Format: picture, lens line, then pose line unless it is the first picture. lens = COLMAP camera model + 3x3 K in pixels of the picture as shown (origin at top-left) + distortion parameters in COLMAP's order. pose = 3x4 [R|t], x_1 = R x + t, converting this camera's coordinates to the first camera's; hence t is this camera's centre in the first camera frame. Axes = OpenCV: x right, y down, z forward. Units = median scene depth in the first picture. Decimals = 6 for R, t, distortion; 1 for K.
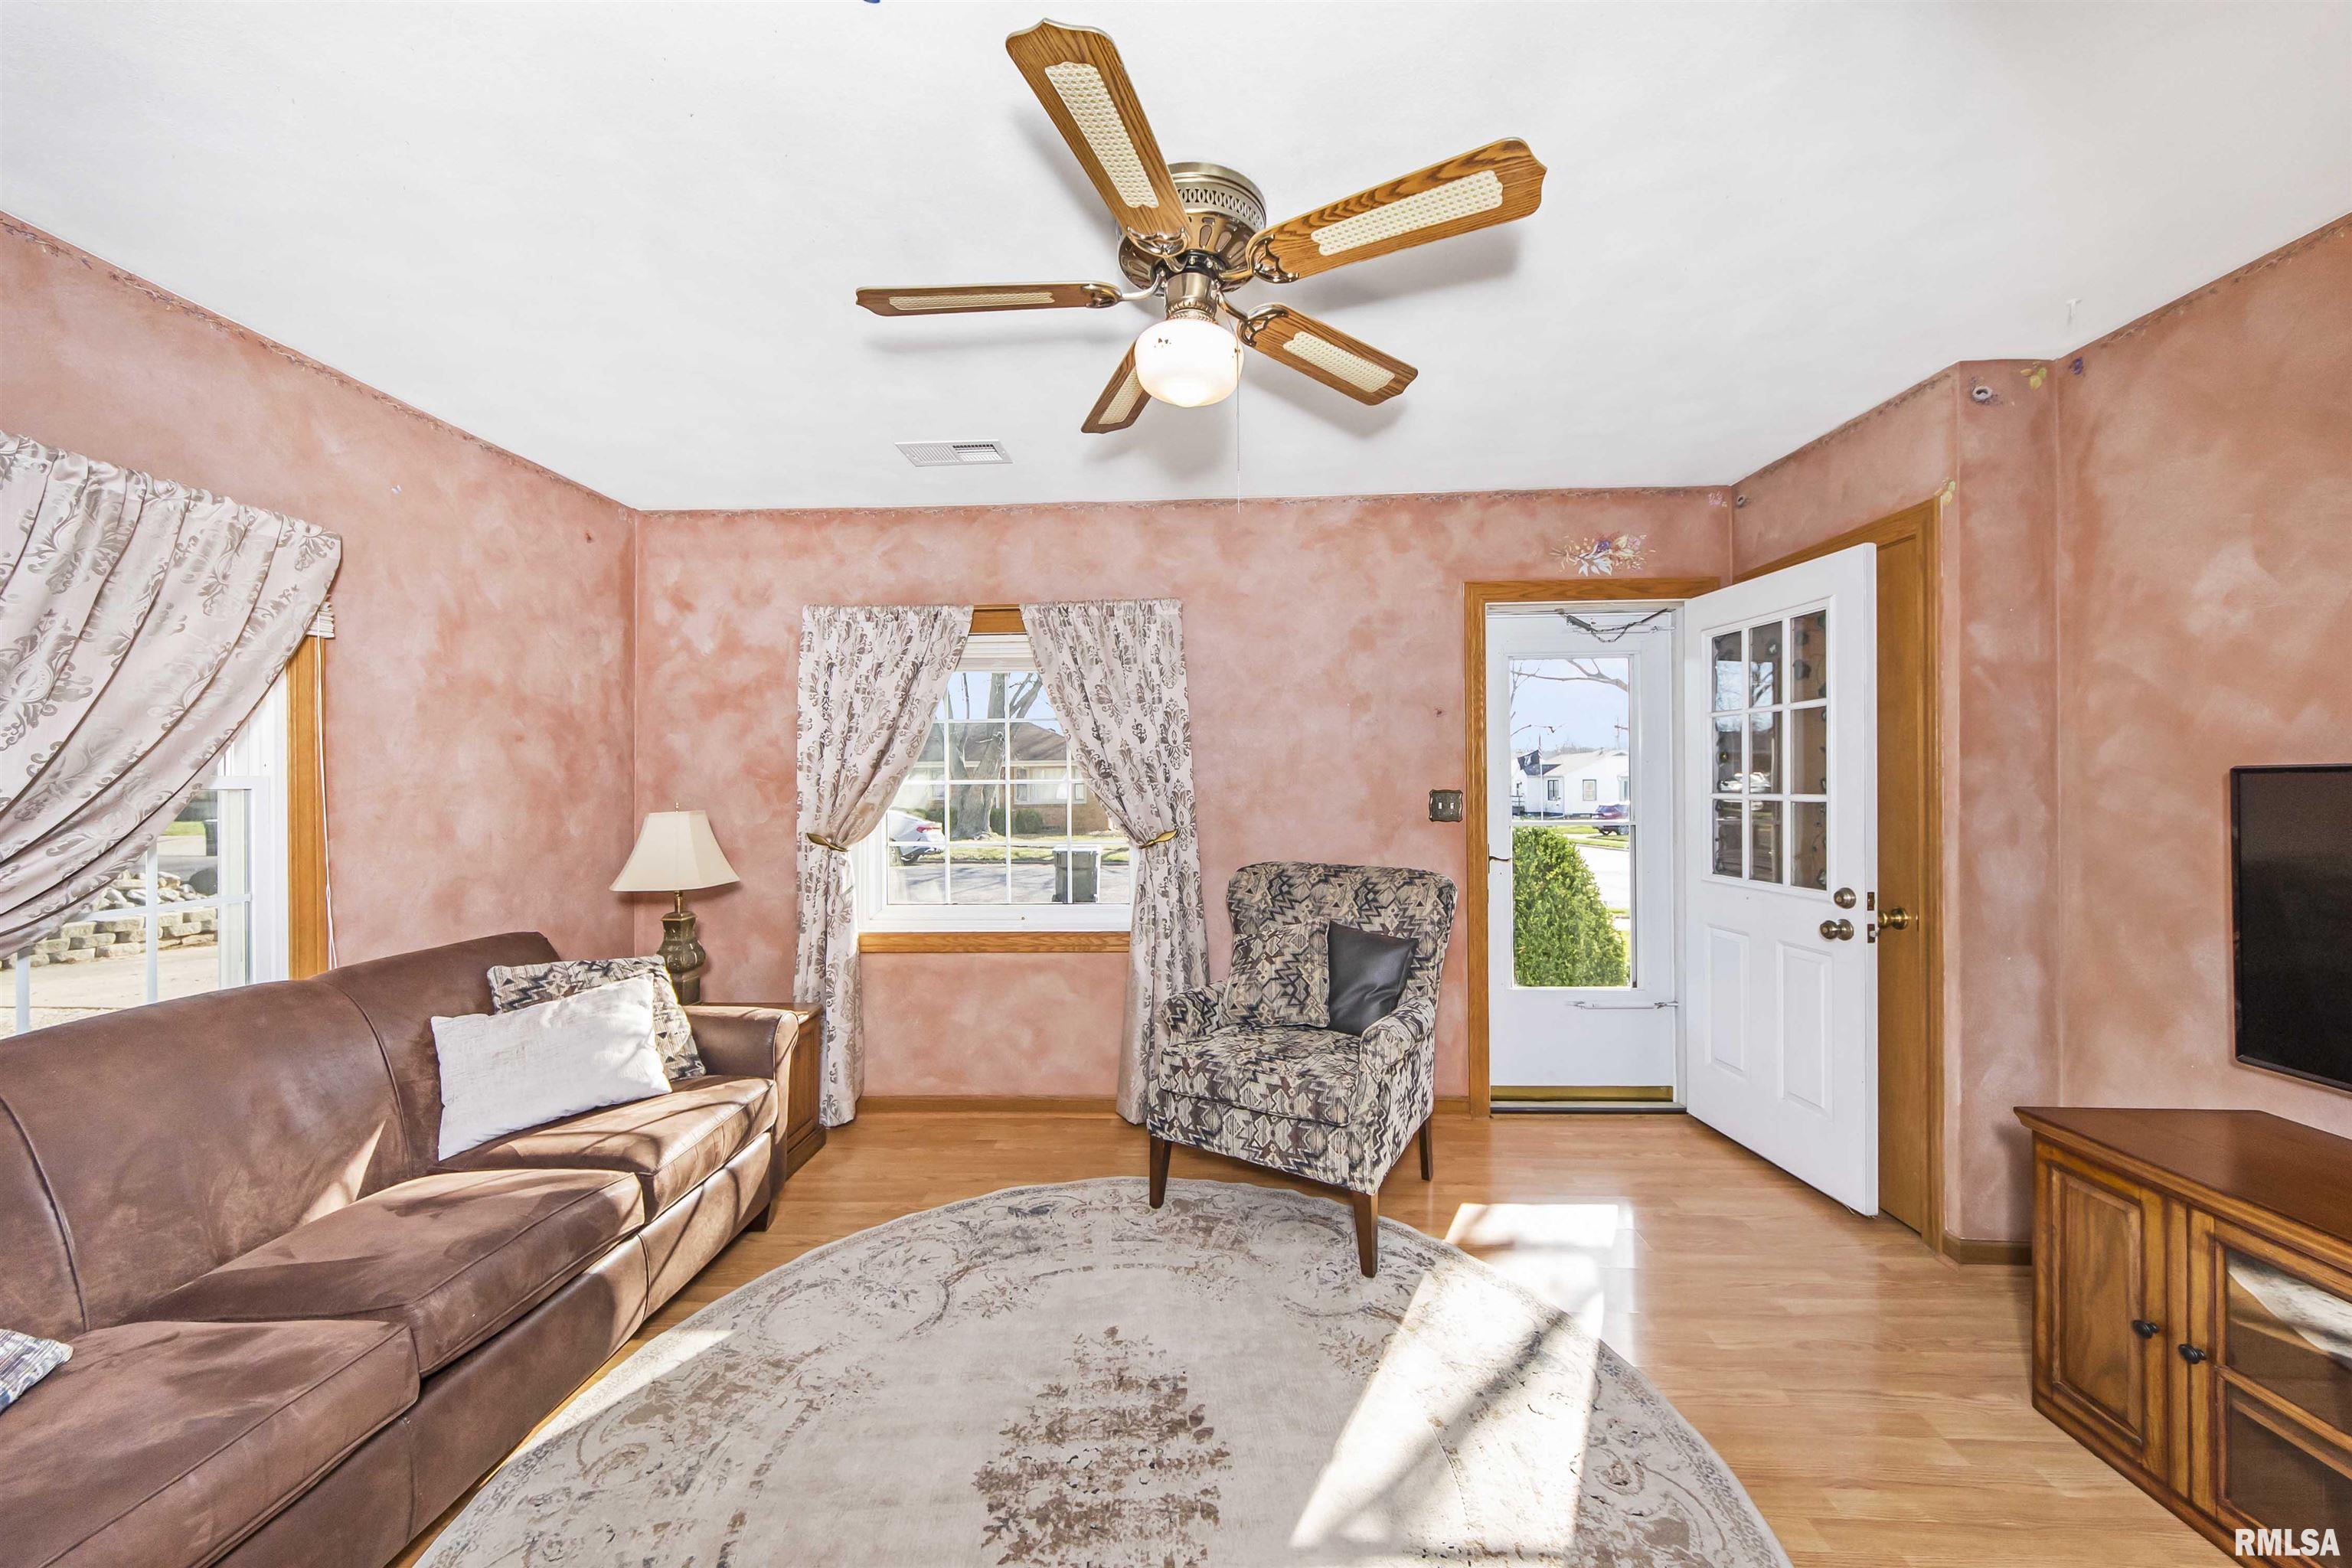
lens RADIAL K [[853.7, 0, 1173.4], [0, 853.7, 771.0], [0, 0, 1]] dist [0.004867, -0.001524]
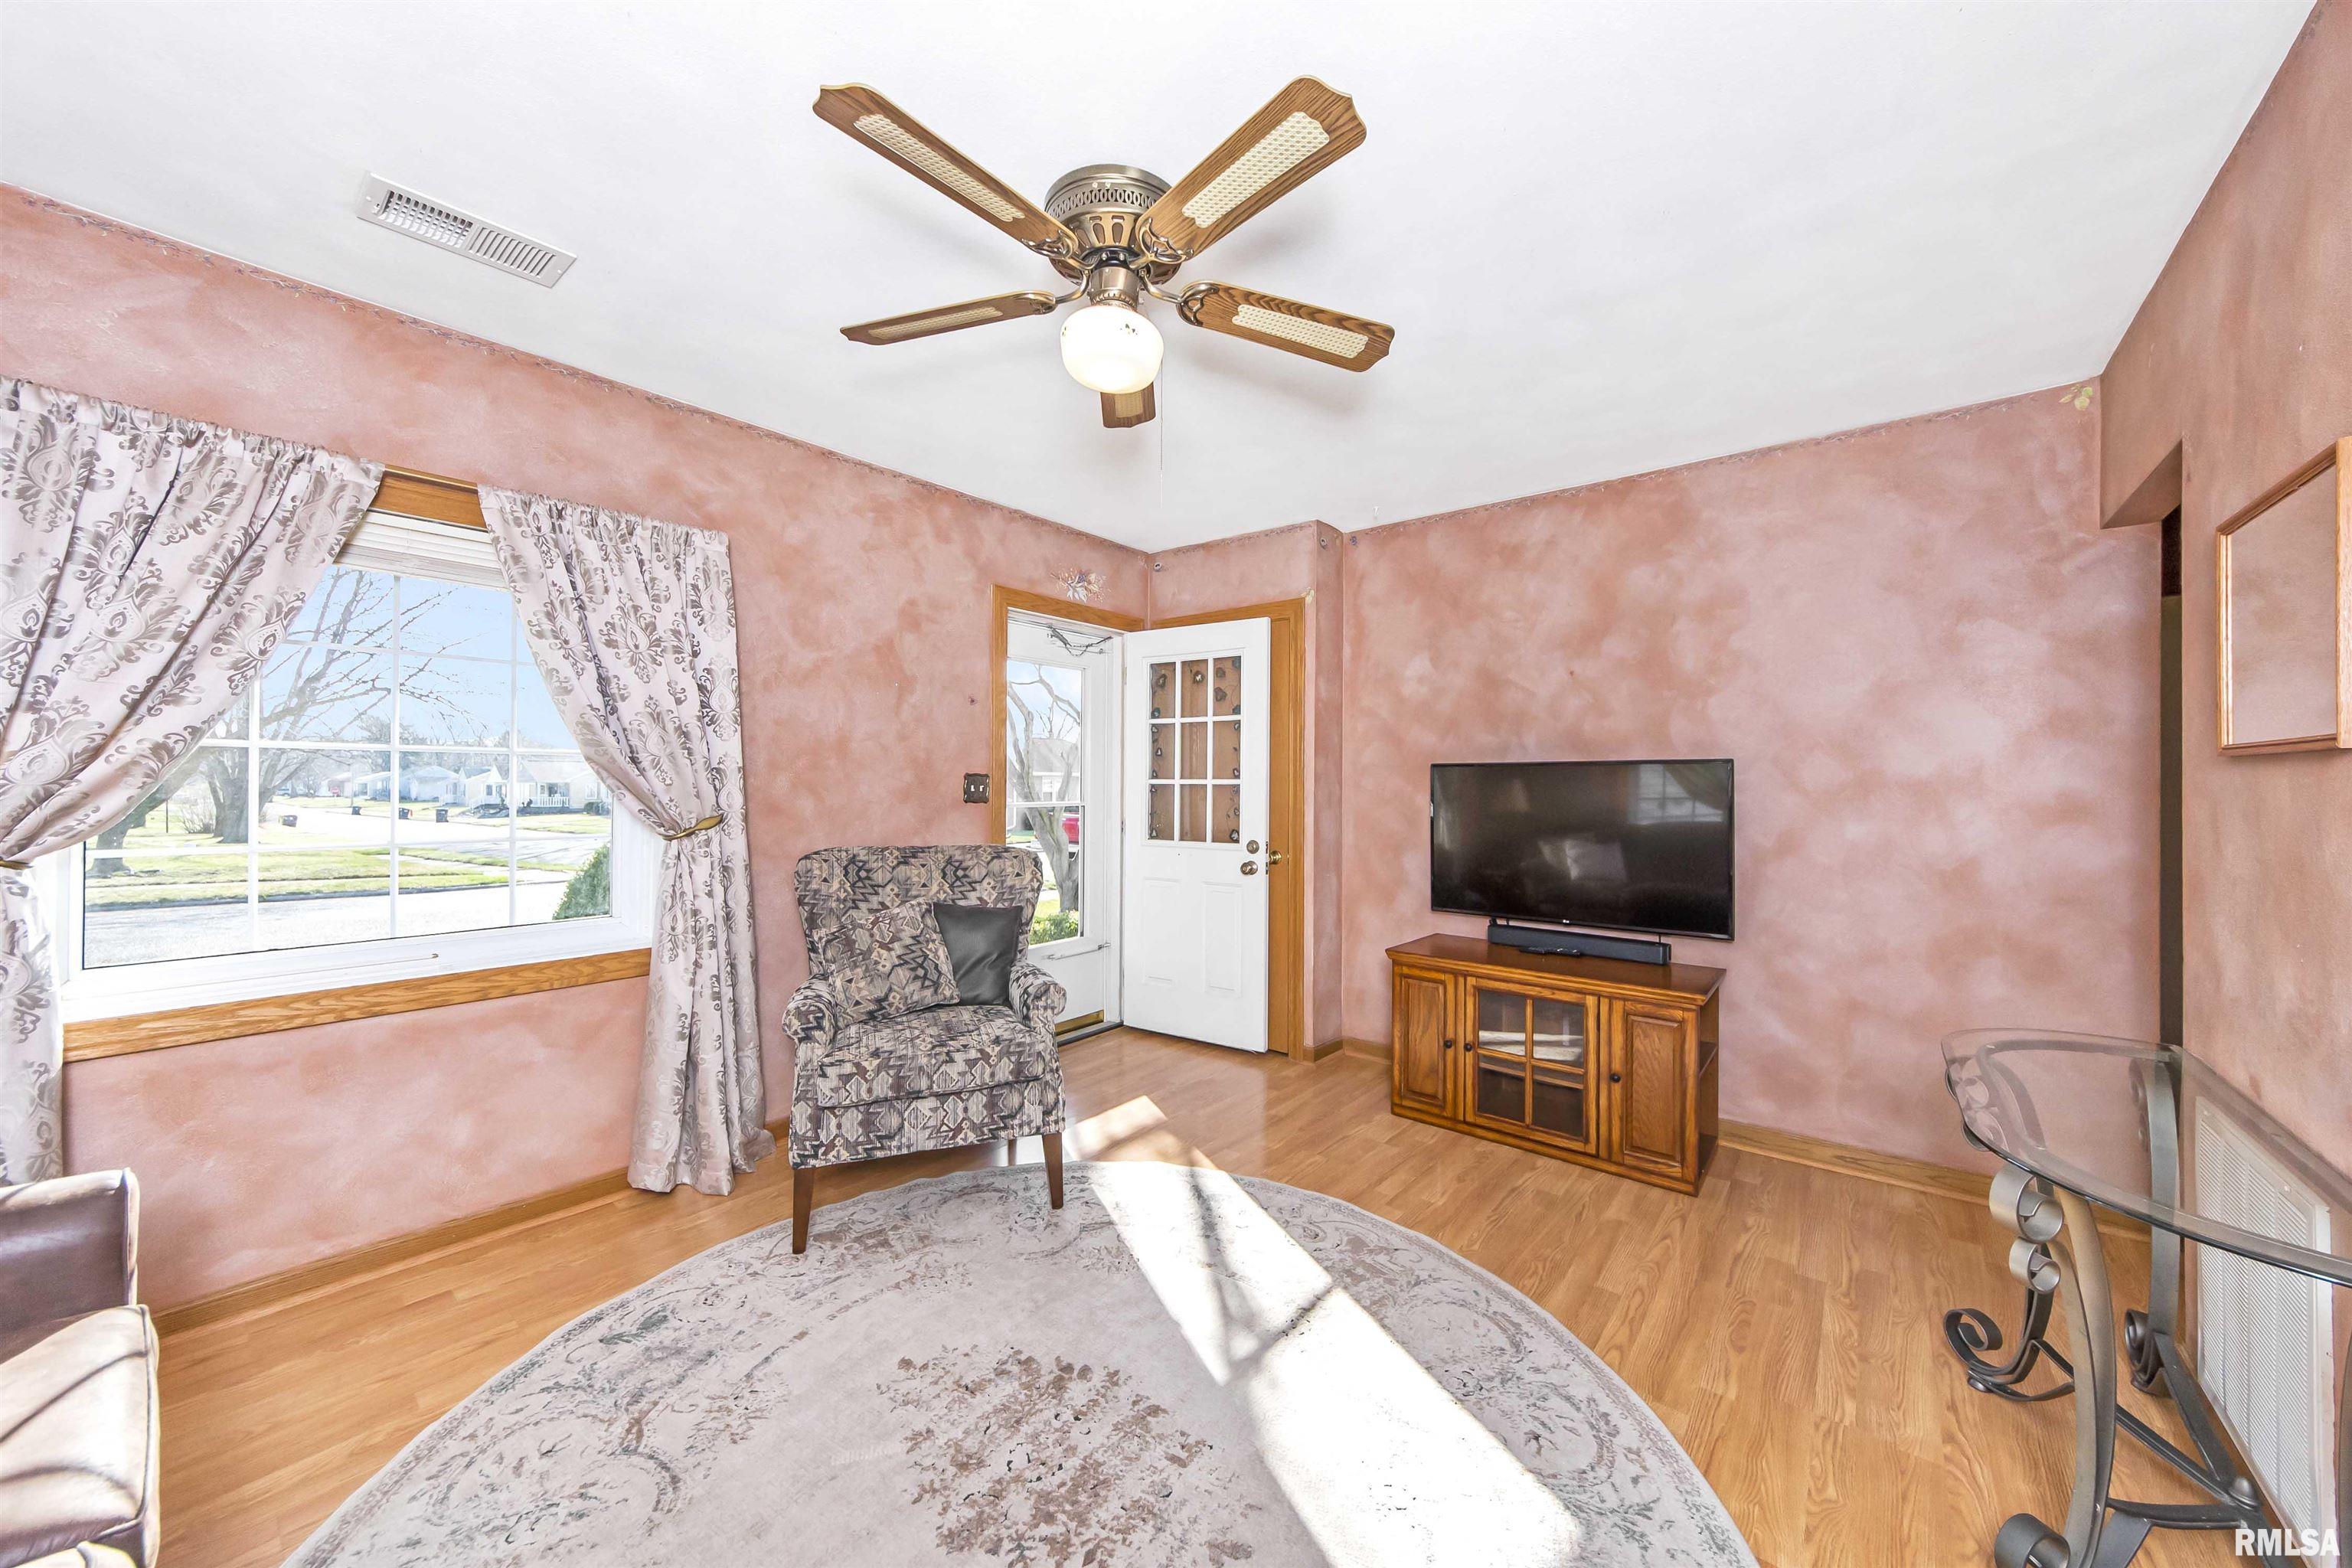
lens RADIAL K [[853.7, 0, 1185.9], [0, 853.7, 767.8], [0, 0, 1]] dist [0.004867, -0.001524]
pose [[0.593733, 0.027176, 0.804203, -0.479480], [-0.022293, 0.999601, -0.017320, 0.034276], [-0.804353, -0.007645, 0.594102, 0.183707]]
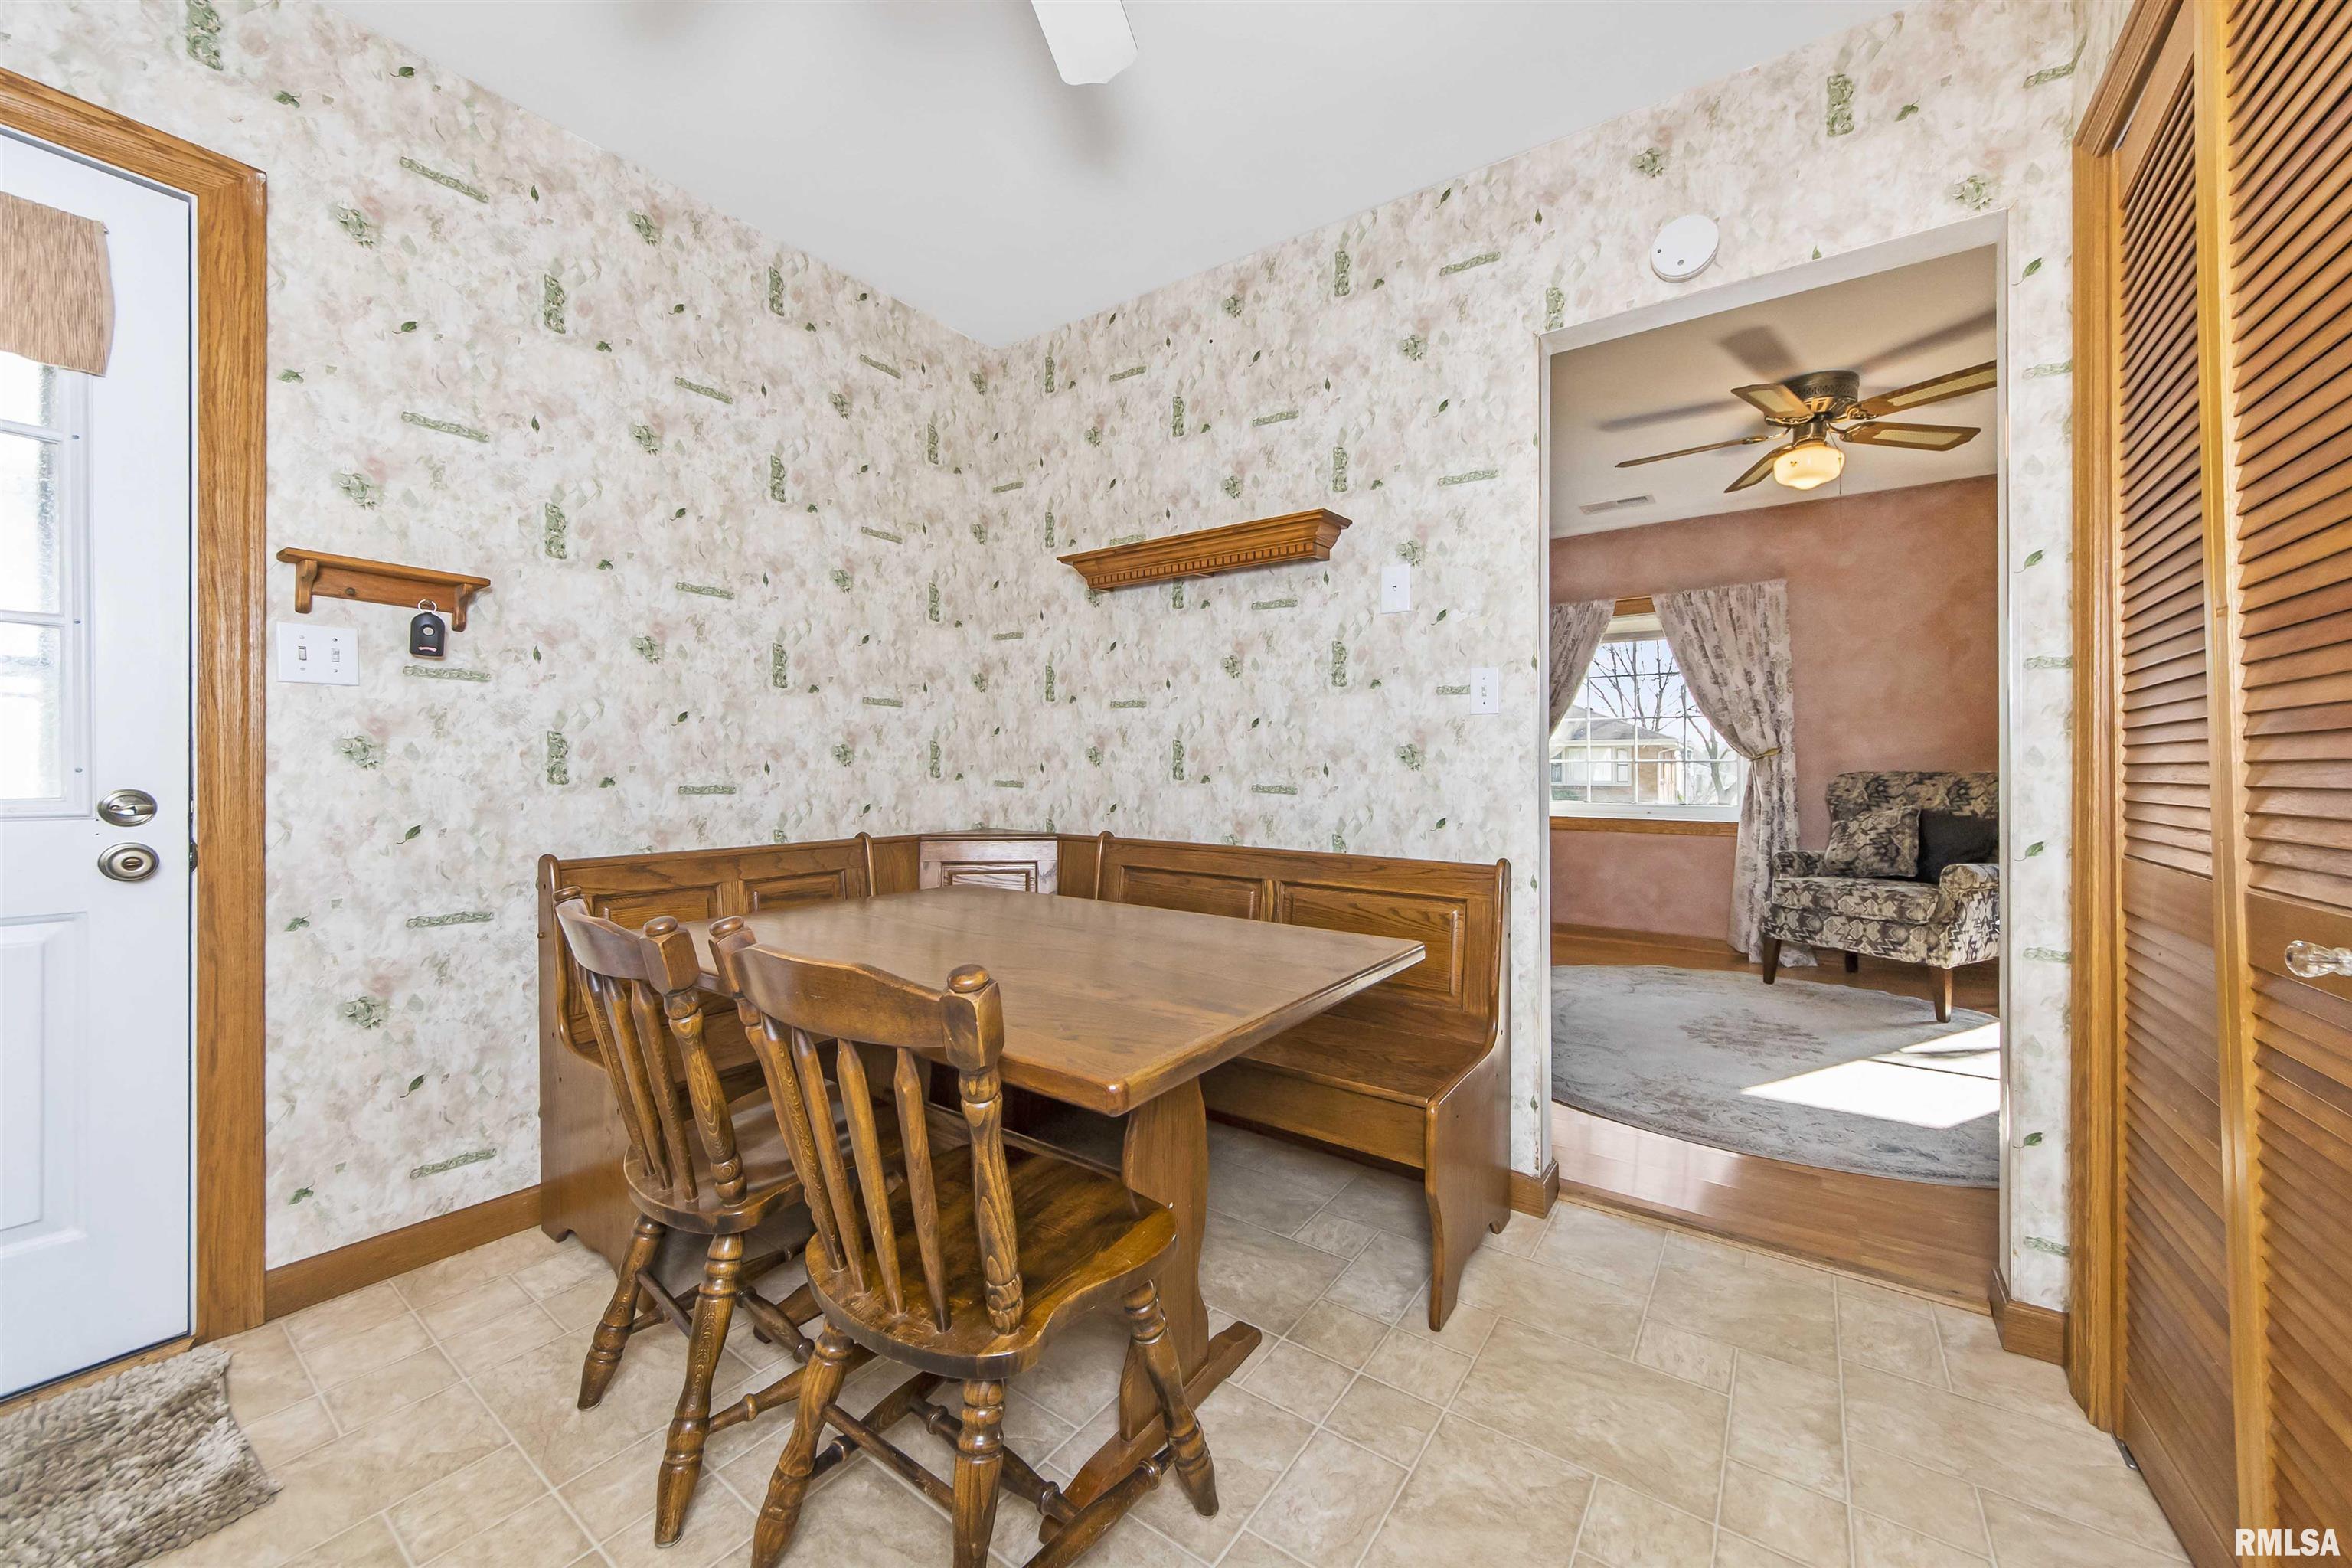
lens RADIAL K [[853.7, 0, 1185.2], [0, 853.7, 771.7], [0, 0, 1]] dist [0.004867, -0.001524]
pose [[0.842780, 0.012026, -0.538124, -0.077676], [-0.001739, 0.999806, 0.019620, 0.100372], [0.538256, -0.015600, 0.842637, -0.836139]]
